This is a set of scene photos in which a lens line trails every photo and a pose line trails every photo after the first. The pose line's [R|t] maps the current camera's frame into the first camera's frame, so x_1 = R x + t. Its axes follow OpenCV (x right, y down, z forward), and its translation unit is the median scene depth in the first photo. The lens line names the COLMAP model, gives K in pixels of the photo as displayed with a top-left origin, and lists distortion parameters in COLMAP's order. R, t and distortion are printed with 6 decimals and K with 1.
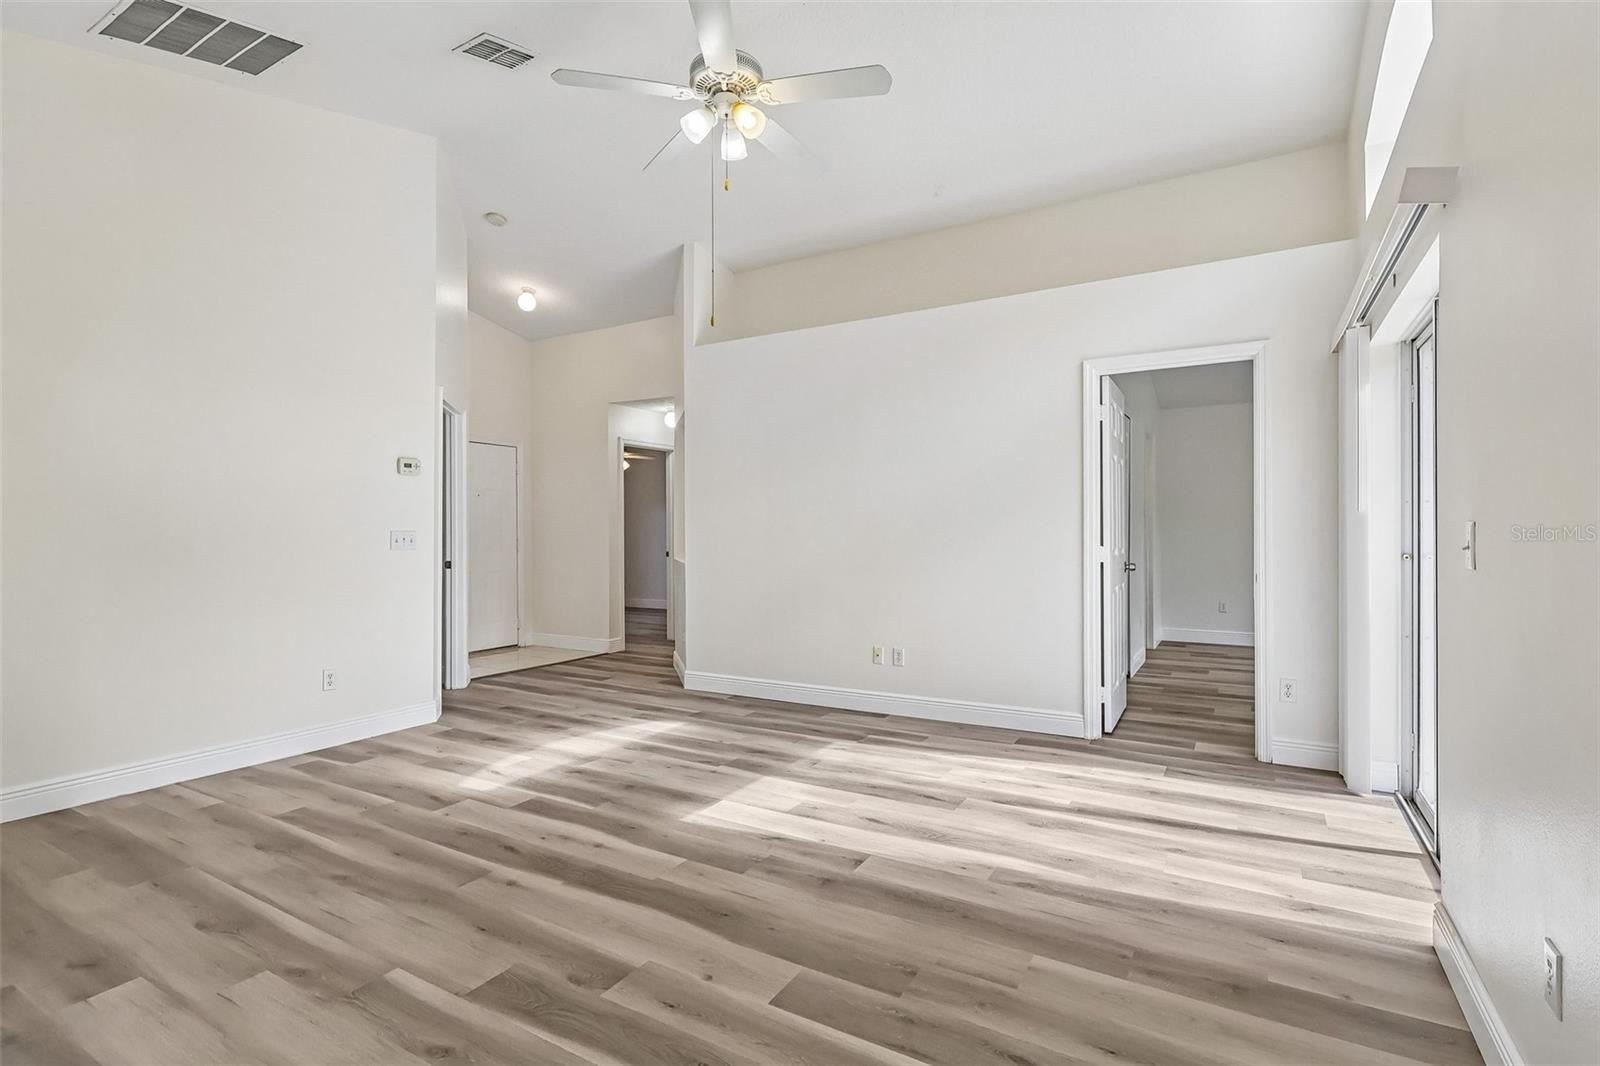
lens RADIAL K [[759.8, 0, 799.8], [0, 759.8, 529.9], [0, 0, 1]] dist [-0.006921, 0.003446]
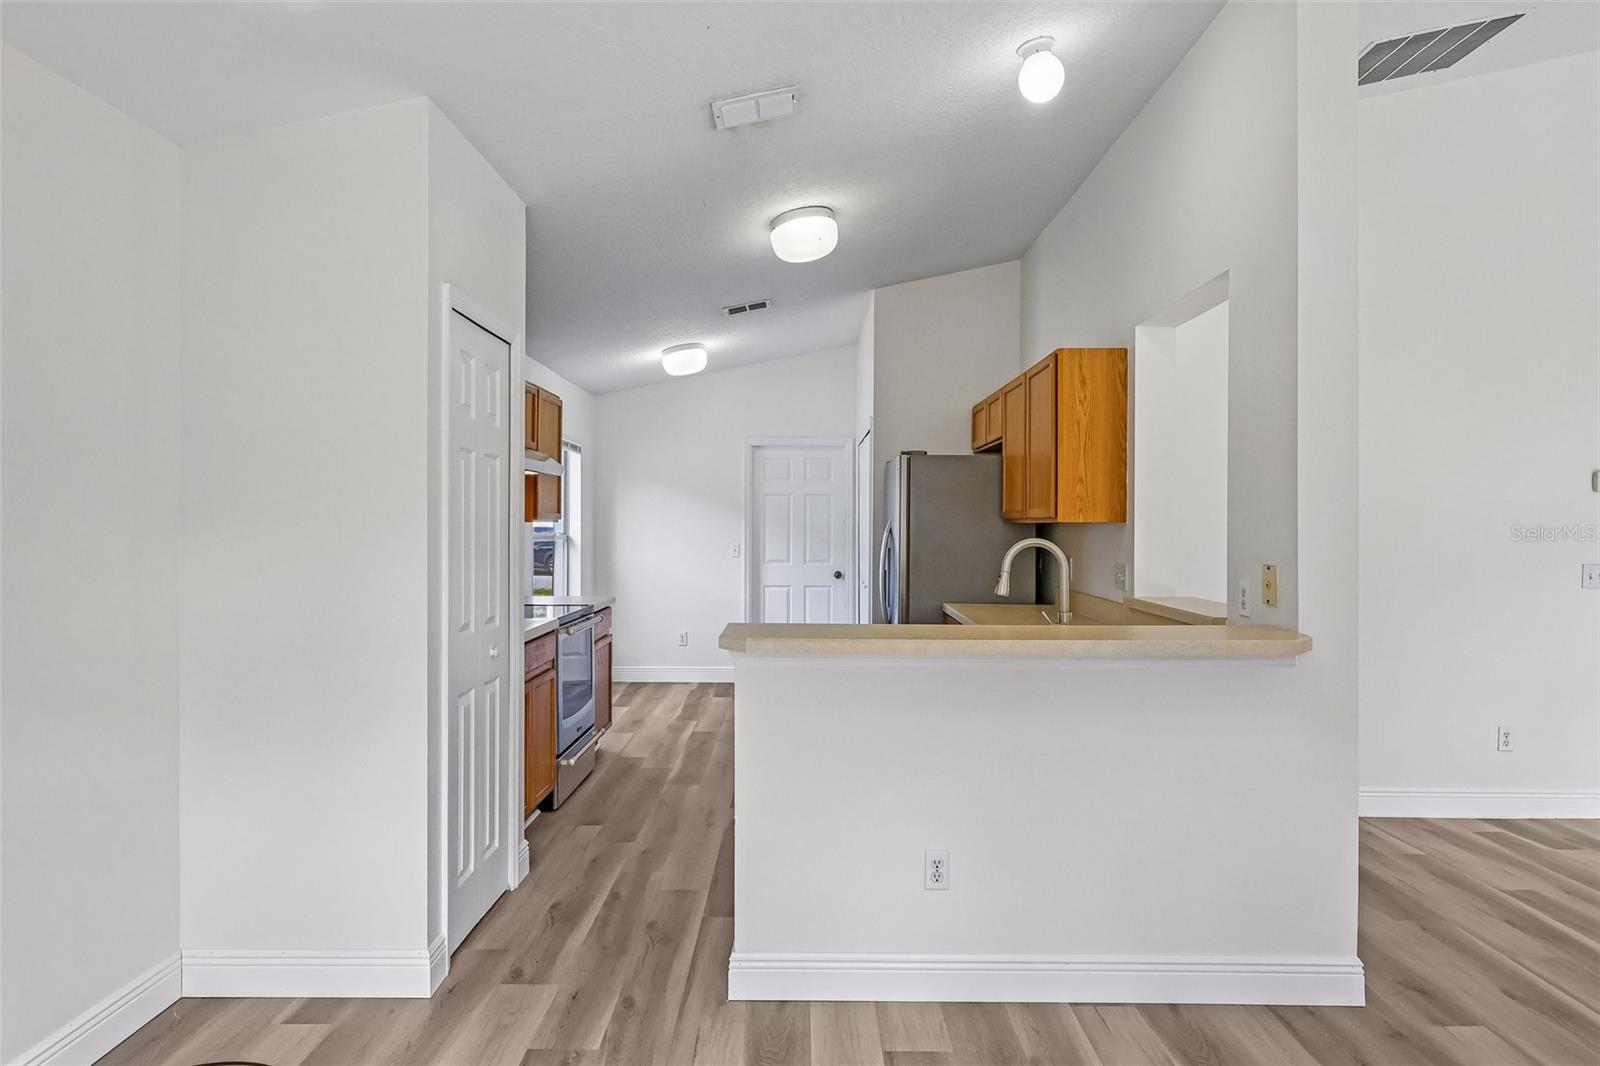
lens RADIAL K [[934.6, 0, 803.8], [0, 934.6, 518.9], [0, 0, 1]] dist [0.003903, 0.000401]
pose [[0.511970, 0.002678, -0.858999, -0.159765], [-0.005585, 0.999984, -0.000211, -0.056588], [0.858985, 0.004906, 0.511977, -0.276567]]
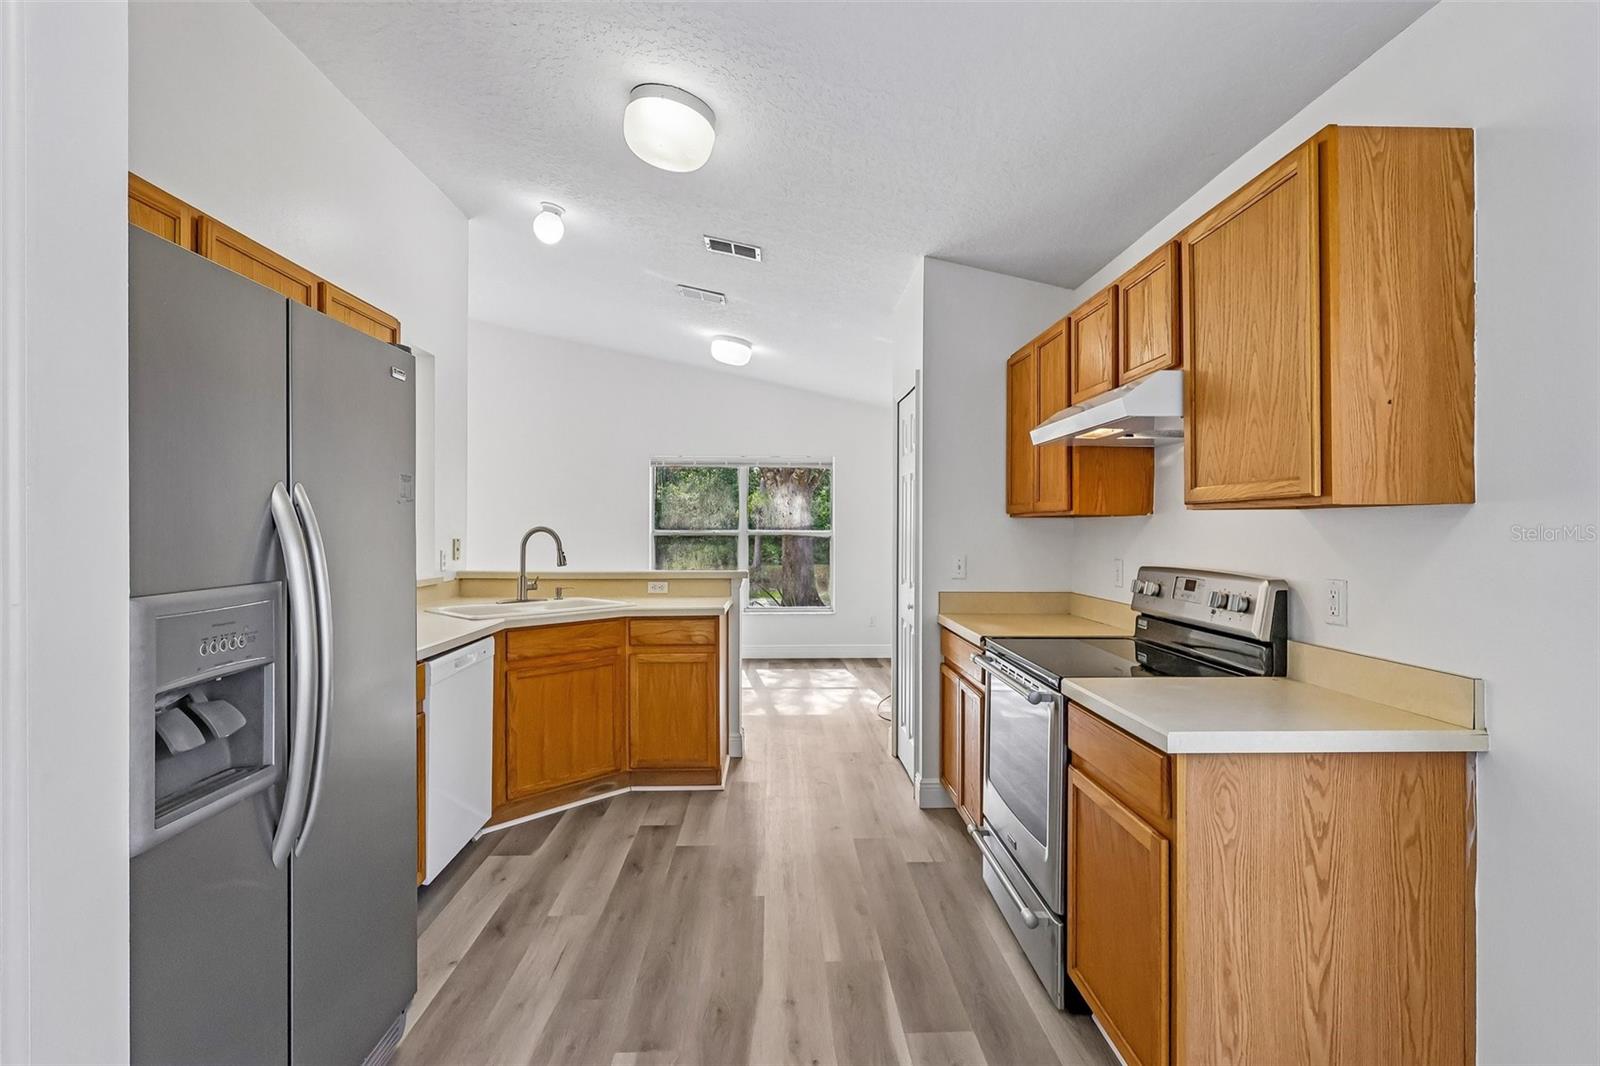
lens RADIAL K [[759.8, 0, 775.3], [0, 759.8, 522.8], [0, 0, 1]] dist [-0.006921, 0.003446]
pose [[-0.516376, 0.007750, 0.856327, -2.151688], [-0.002101, 0.999945, -0.010317, -0.030623], [-0.856359, -0.007126, -0.516331, 0.774795]]
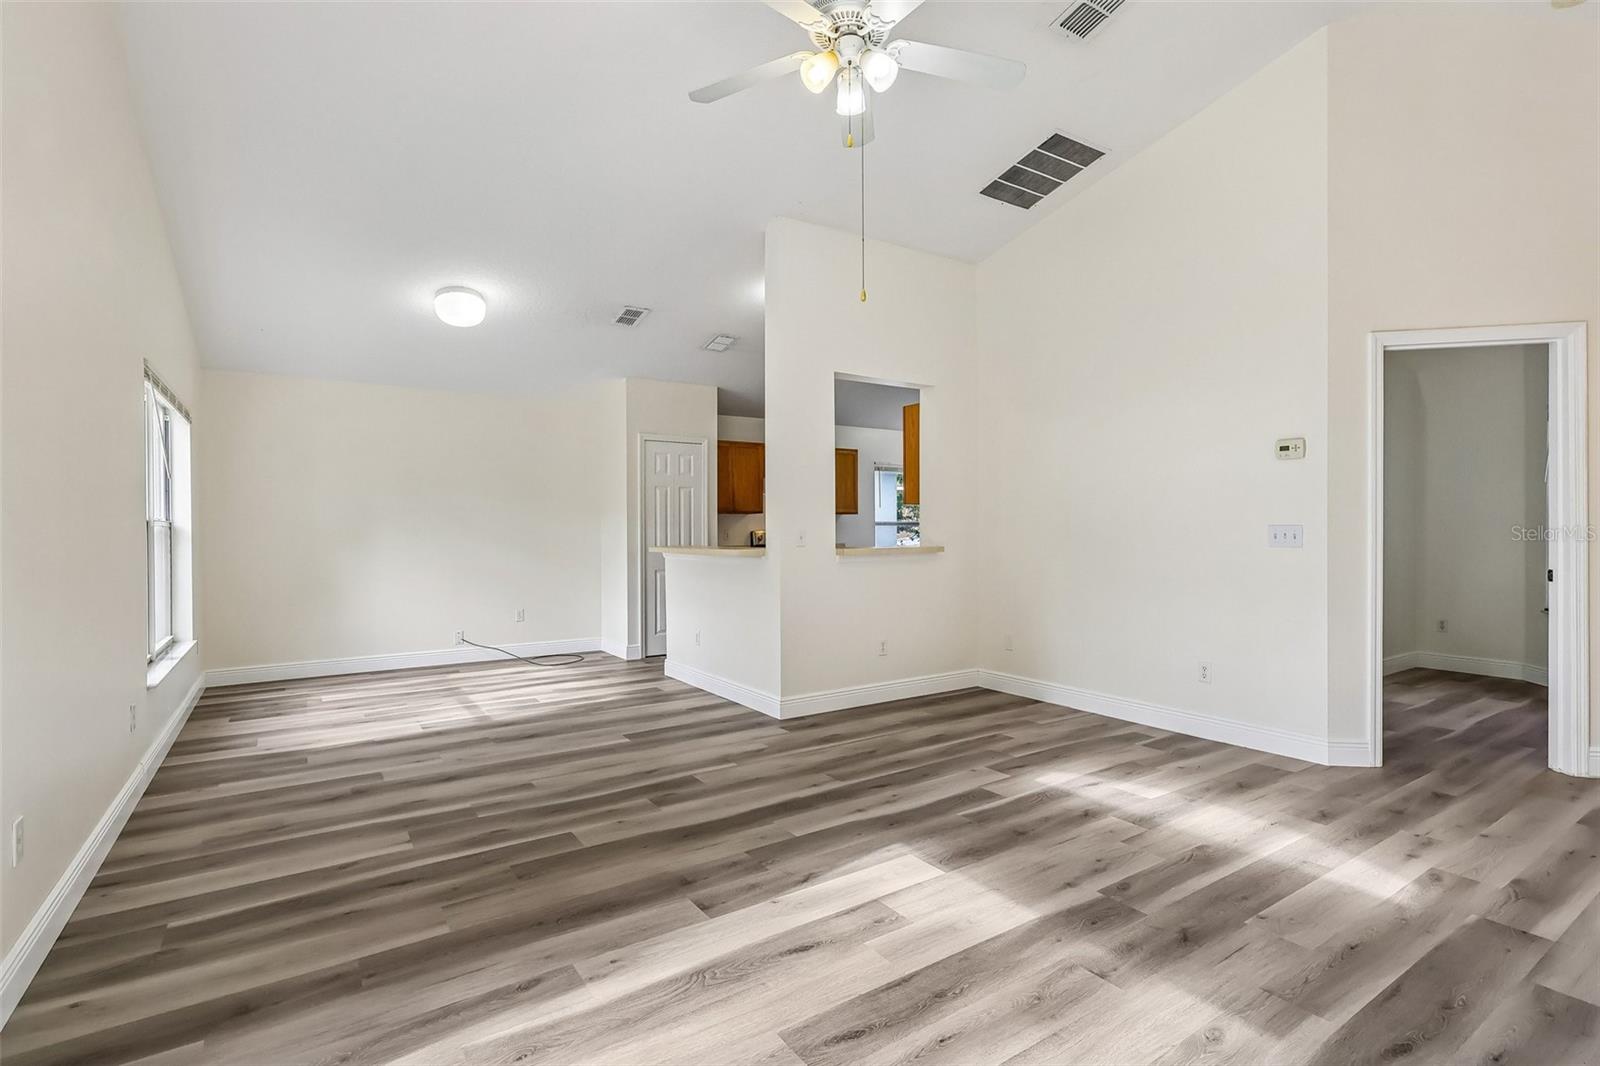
lens RADIAL K [[759.8, 0, 807.3], [0, 759.8, 533.0], [0, 0, 1]] dist [-0.006921, 0.003446]
pose [[-0.425575, 0.010948, -0.904857, 0.690405], [0.009202, 0.999927, 0.007771, -0.002055], [0.904876, -0.005019, -0.425645, 1.252780]]
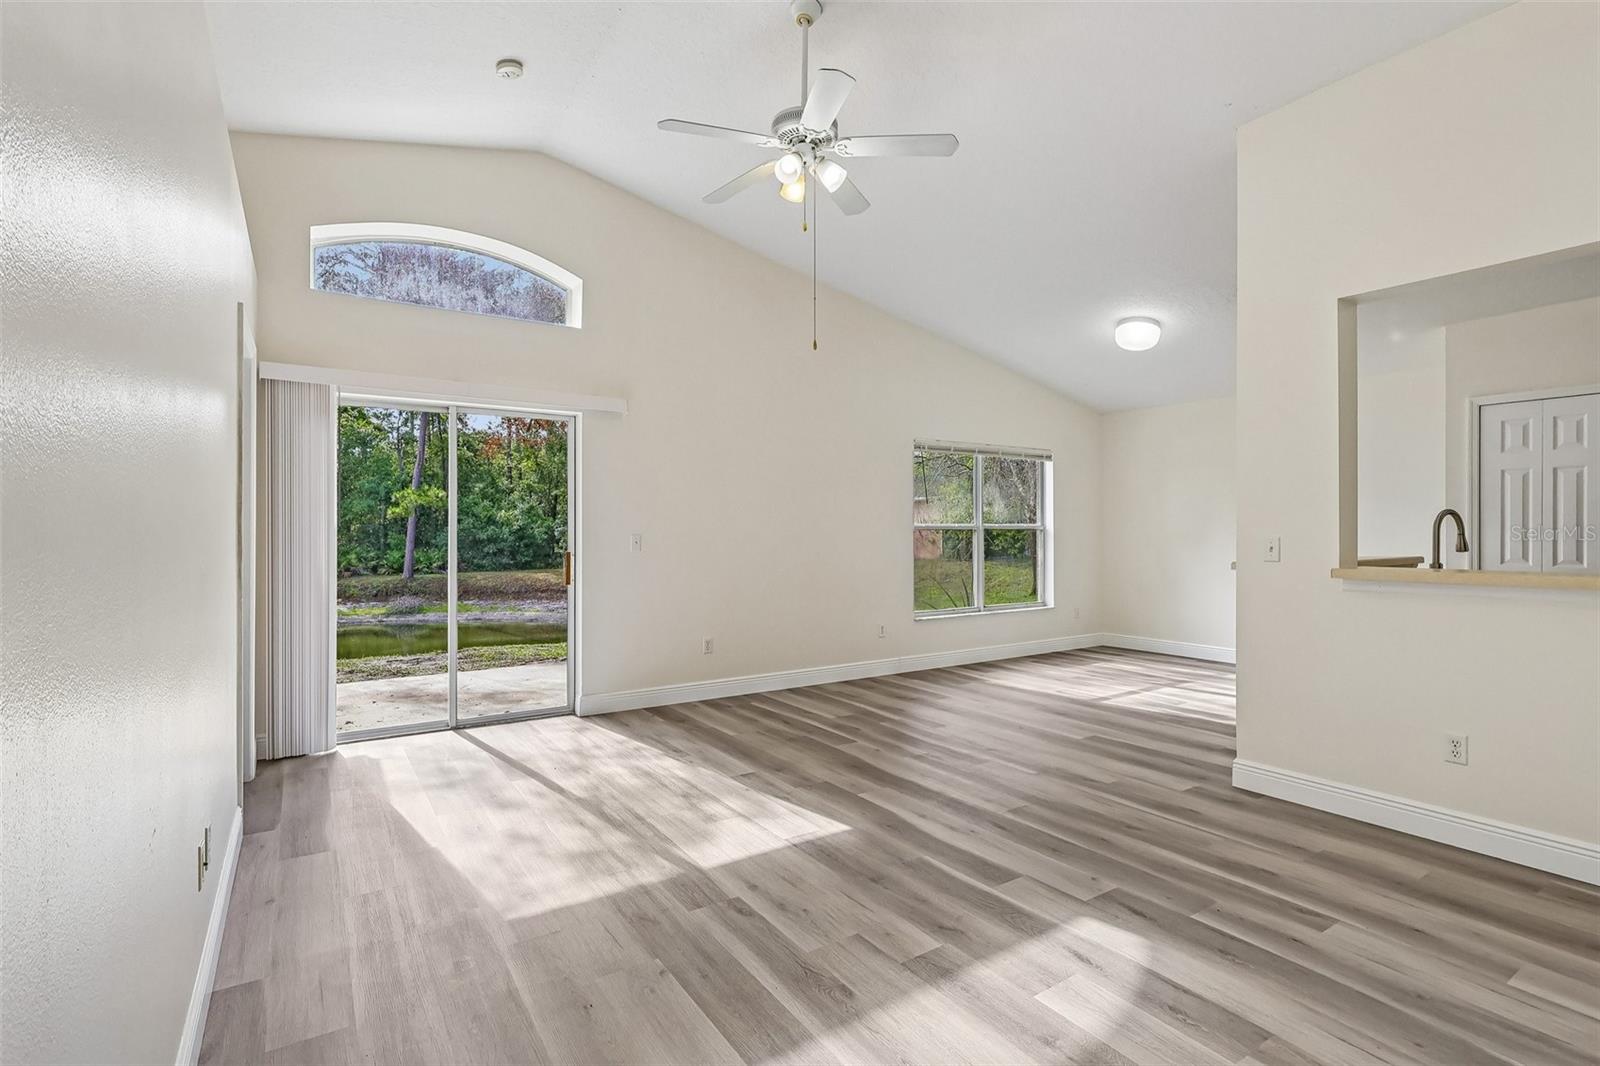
lens RADIAL K [[759.8, 0, 800.9], [0, 759.8, 529.9], [0, 0, 1]] dist [-0.006921, 0.003446]
pose [[-0.898969, 0.007296, 0.437952, -0.537065], [0.006036, 0.999973, -0.004268, -0.008635], [-0.437971, -0.001193, -0.898988, 1.873465]]
